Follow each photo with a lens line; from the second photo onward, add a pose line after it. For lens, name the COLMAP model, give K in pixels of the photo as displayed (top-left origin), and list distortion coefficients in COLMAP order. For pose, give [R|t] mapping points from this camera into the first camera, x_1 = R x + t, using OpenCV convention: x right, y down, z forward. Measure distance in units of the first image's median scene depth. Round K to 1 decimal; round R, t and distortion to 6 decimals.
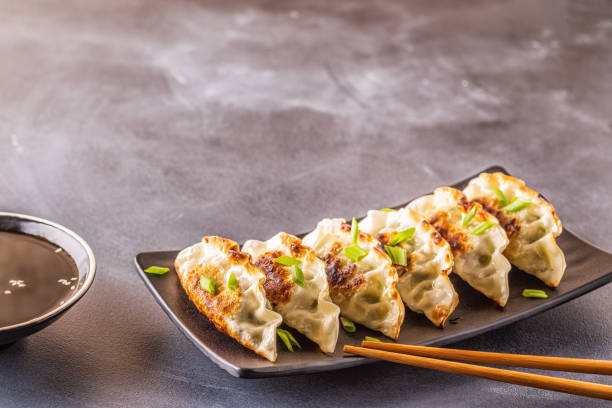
lens RADIAL K [[2242.6, 0, 306.0], [0, 2242.6, 204.0], [0, 0, 1]] dist [0.058474, -1.810769]
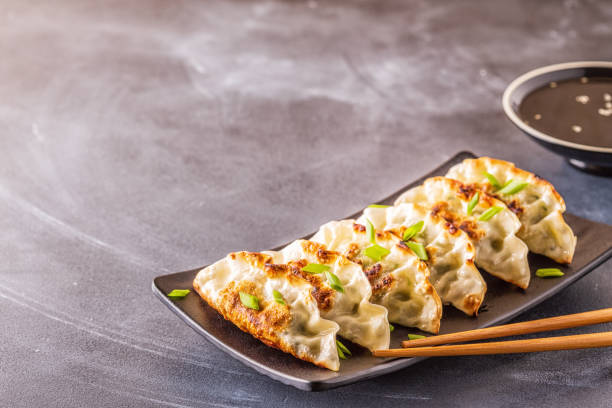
lens RADIAL K [[2242.6, 0, 306.0], [0, 2242.6, 204.0], [0, 0, 1]] dist [0.058474, -1.810769]
pose [[0.967681, -0.107301, 0.228210, -0.233447], [0.104900, 0.994225, 0.022660, -0.025356], [-0.229324, 0.002012, 0.973348, 0.039851]]
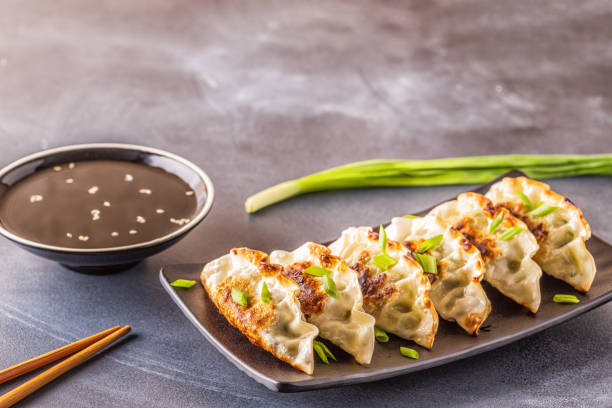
lens RADIAL K [[2242.6, 0, 306.0], [0, 2242.6, 204.0], [0, 0, 1]] dist [0.058474, -1.810769]
pose [[0.998797, -0.020048, 0.044748, -0.056575], [0.019846, 0.999791, 0.004964, -0.009202], [-0.044839, -0.004070, 0.998986, 0.014186]]
